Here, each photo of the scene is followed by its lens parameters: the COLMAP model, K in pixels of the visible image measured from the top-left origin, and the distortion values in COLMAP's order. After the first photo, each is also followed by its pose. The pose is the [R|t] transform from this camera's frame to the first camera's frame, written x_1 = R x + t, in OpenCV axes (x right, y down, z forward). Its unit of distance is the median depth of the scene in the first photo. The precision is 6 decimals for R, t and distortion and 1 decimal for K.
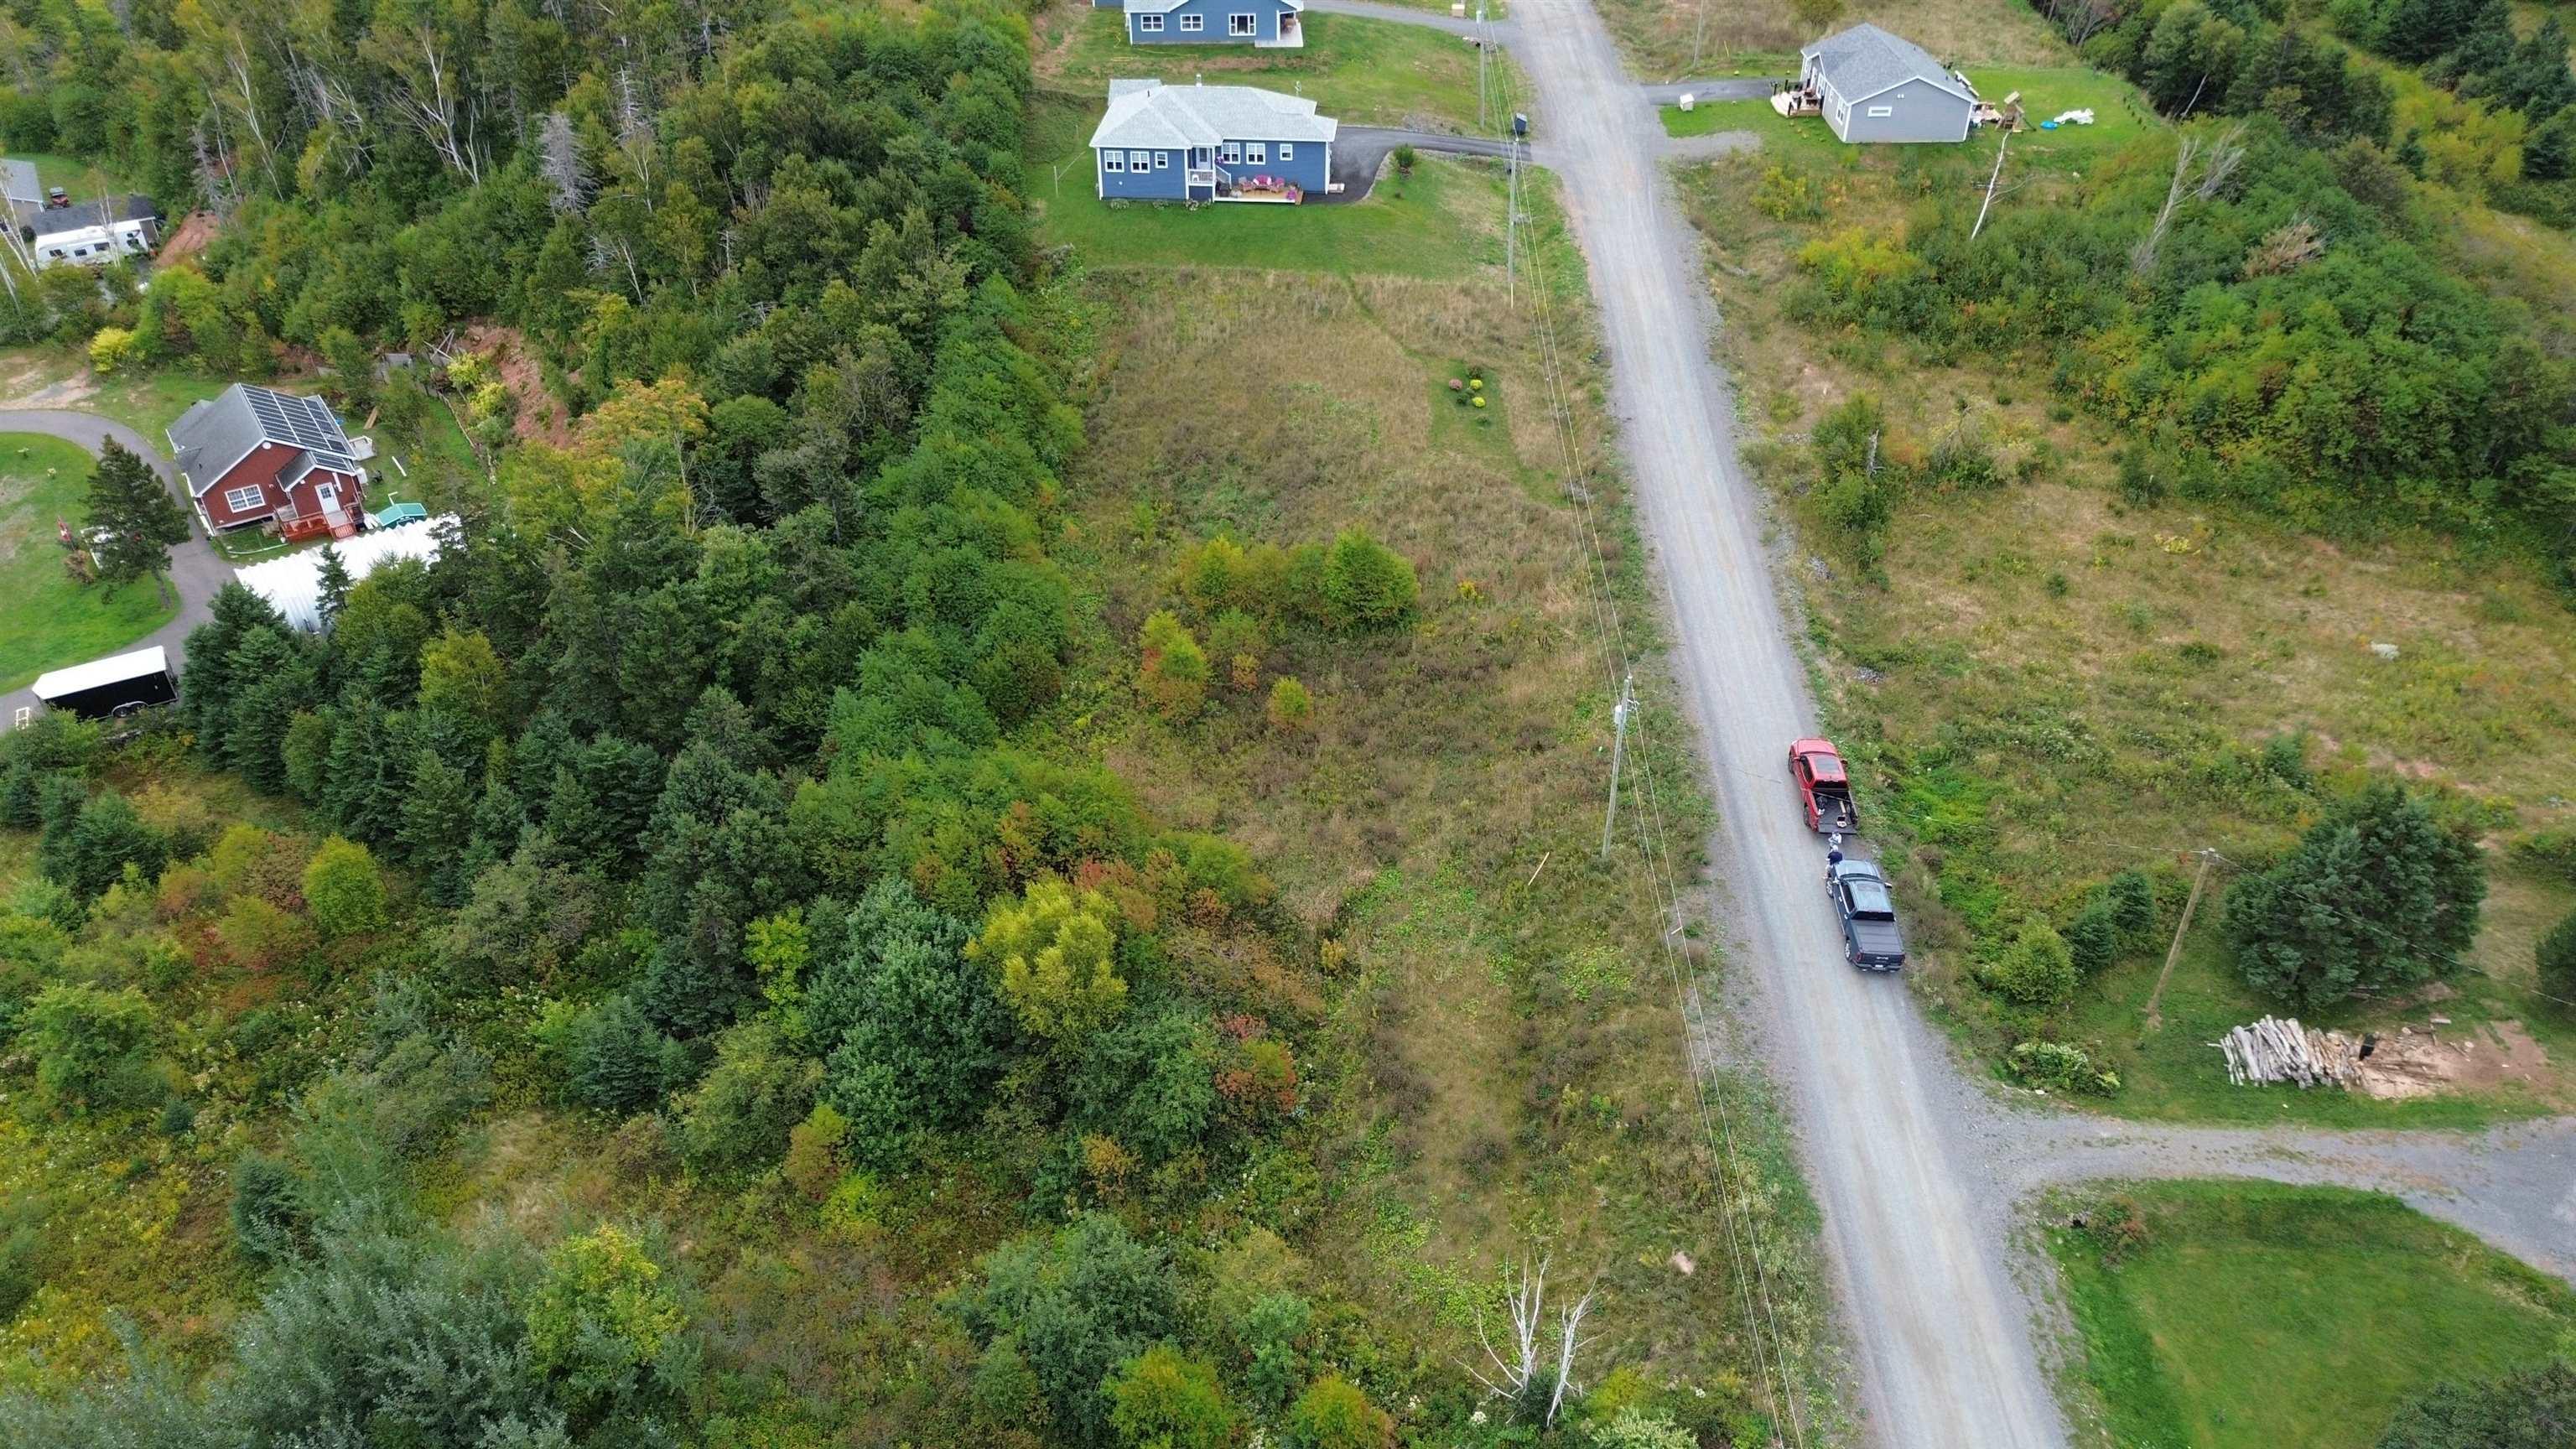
lens RADIAL K [[1831.3, 0, 1288.0], [0, 1831.3, 724.5], [0, 0, 1]] dist [0.088439, -0.100962]
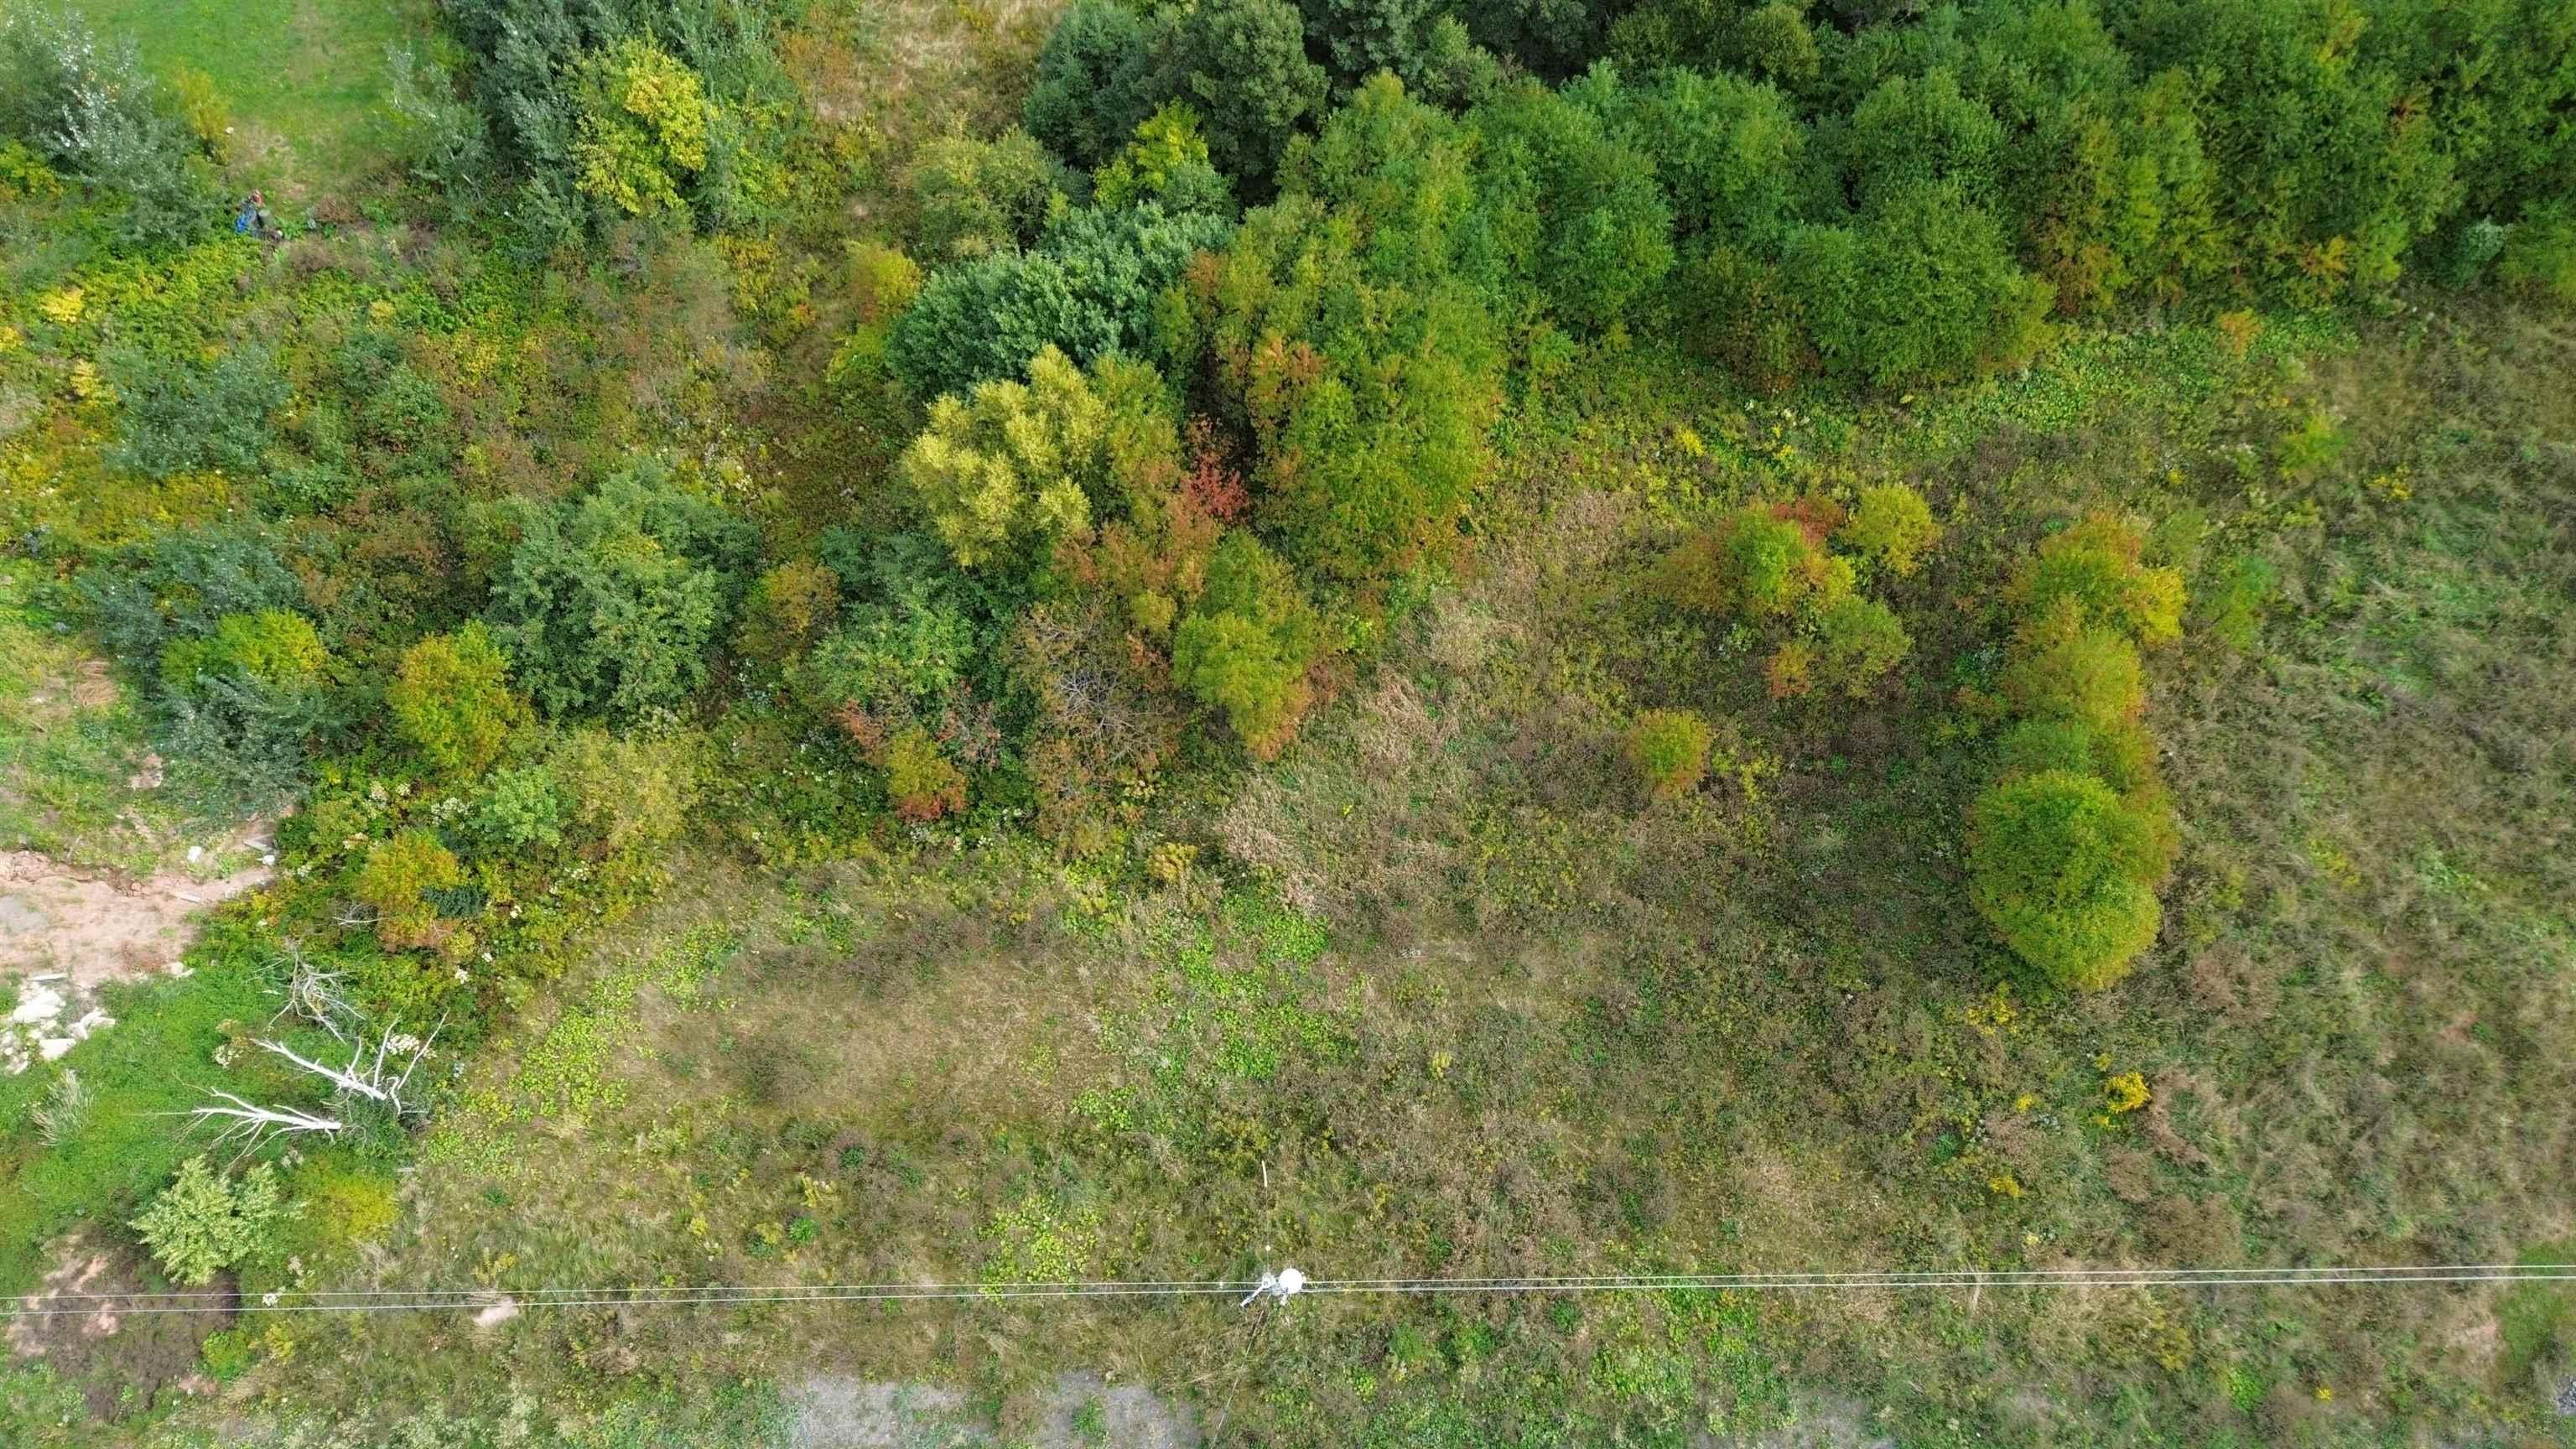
lens RADIAL K [[1831.3, 0, 1288.0], [0, 1831.3, 724.5], [0, 0, 1]] dist [0.088439, -0.100962]
pose [[0.020724, 0.940421, -0.339380, 0.153656], [-0.546558, 0.294896, 0.783780, -0.327318], [0.837165, 0.169248, 0.520106, 0.514260]]
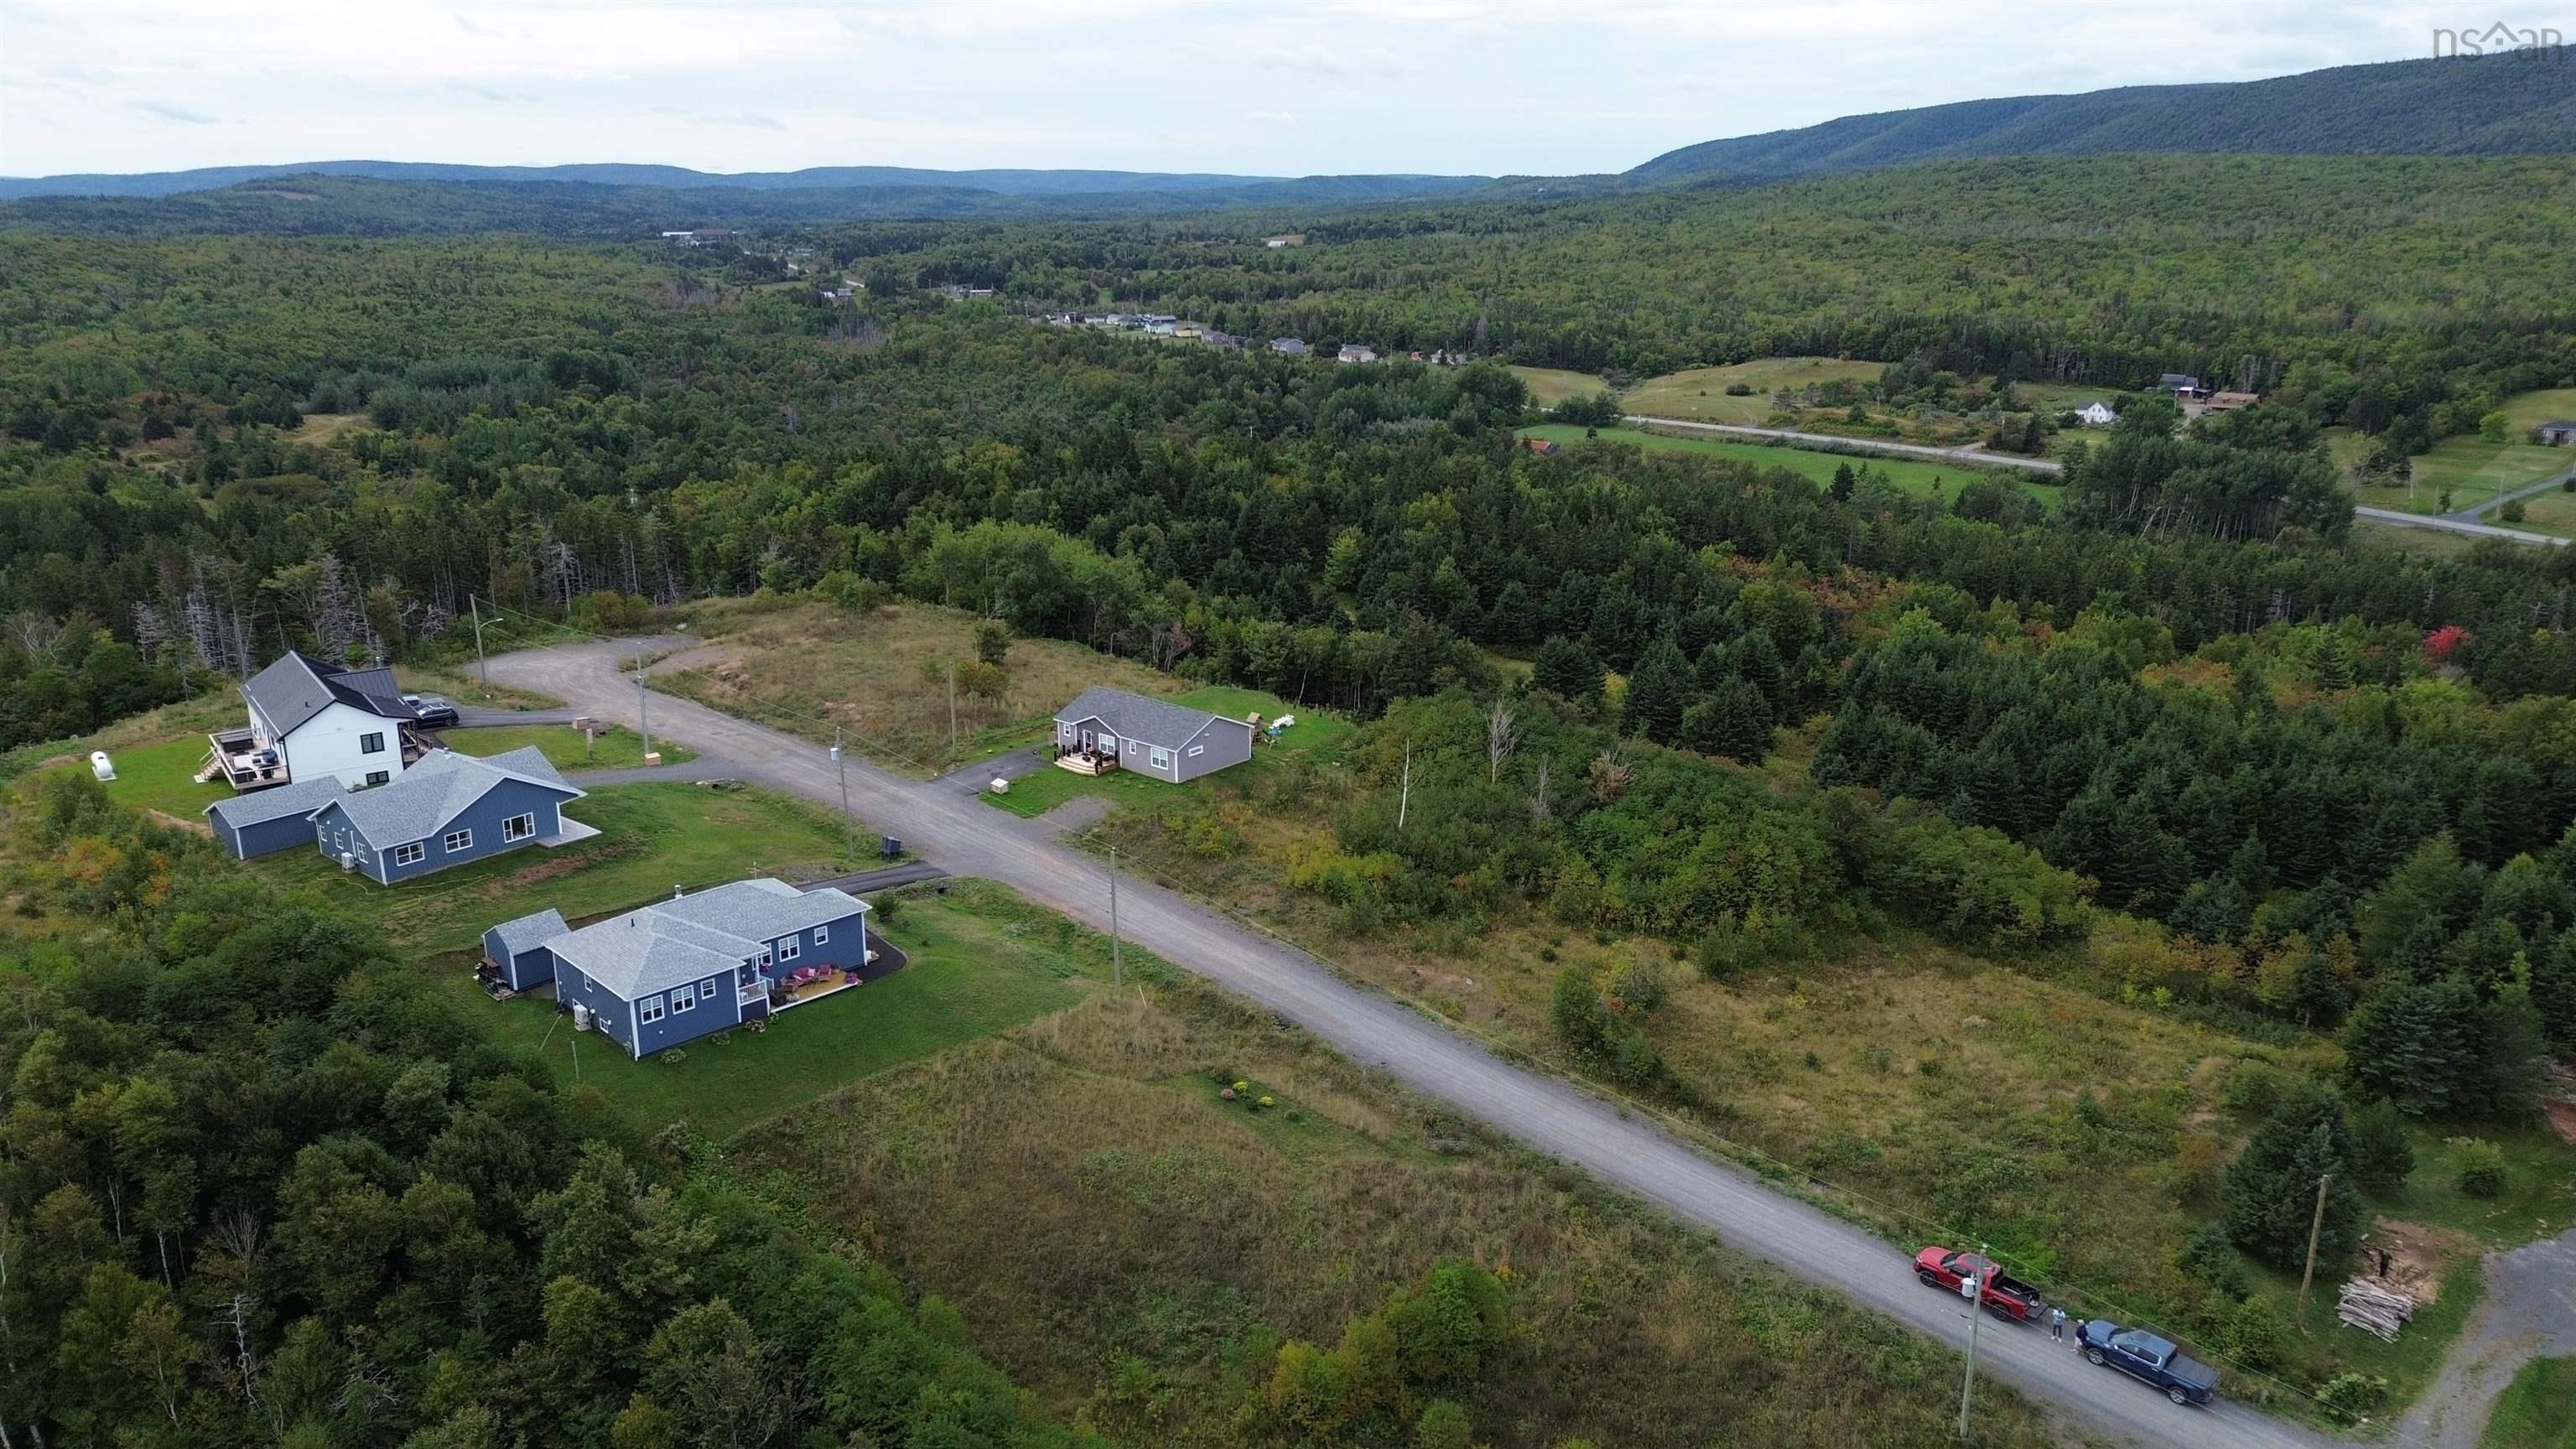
lens RADIAL K [[1831.3, 0, 1288.0], [0, 1831.3, 724.5], [0, 0, 1]] dist [0.088439, -0.100962]
pose [[0.658211, -0.208386, 0.723418, -0.554489], [0.428971, 0.893484, -0.132929, -0.228096], [-0.618662, 0.397821, 0.677492, 0.288271]]
